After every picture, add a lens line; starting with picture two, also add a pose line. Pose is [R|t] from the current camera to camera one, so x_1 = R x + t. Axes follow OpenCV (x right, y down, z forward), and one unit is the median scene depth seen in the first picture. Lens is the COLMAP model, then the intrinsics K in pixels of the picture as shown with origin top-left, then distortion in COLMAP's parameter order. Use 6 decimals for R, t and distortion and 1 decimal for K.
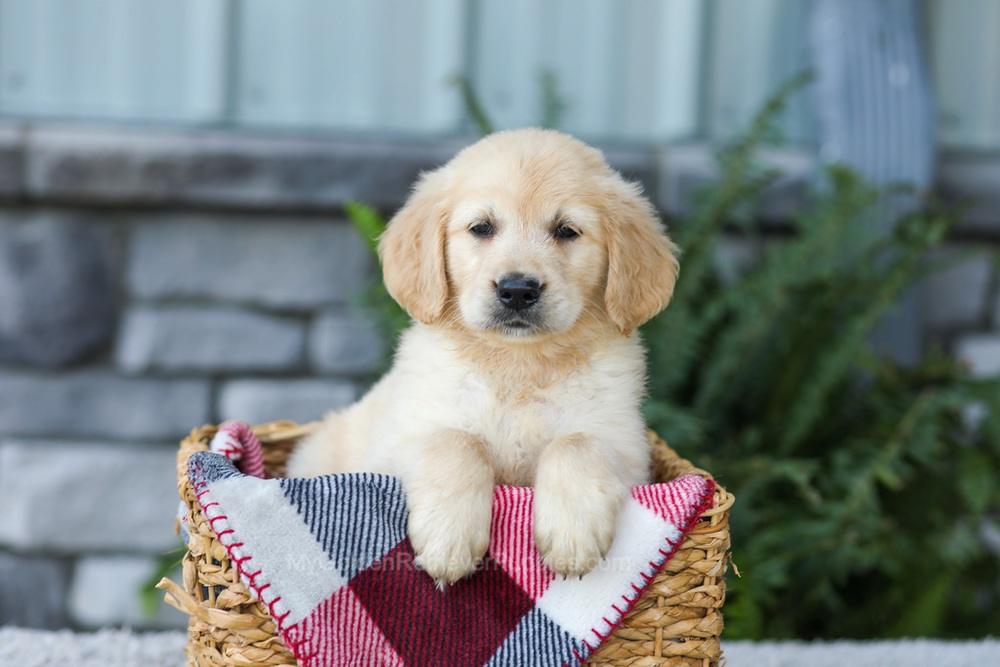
lens RADIAL K [[2612.3, 0, 504.9], [0, 2612.3, 276.7], [0, 0, 1]] dist [-0.044998, 0.539653]
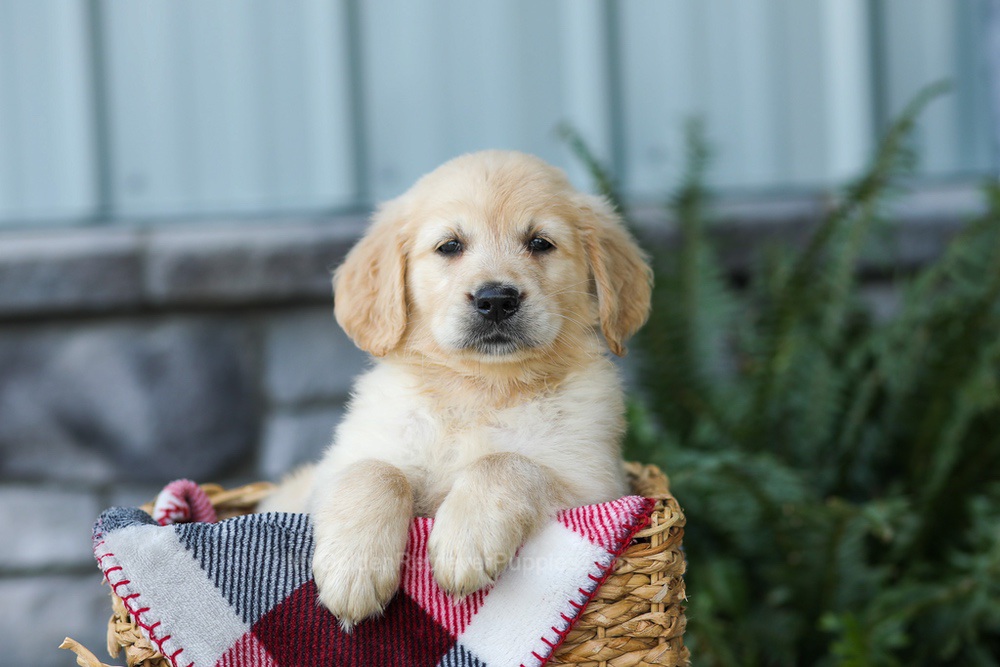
lens RADIAL K [[2903.6, 0, 471.4], [0, 2903.6, 372.8], [0, 0, 1]] dist [0.101600, -0.973147]
pose [[0.980889, -0.078281, -0.178126, 0.209007], [0.074156, 0.996804, -0.029707, 0.061498], [0.179882, 0.015930, 0.983559, -0.017107]]
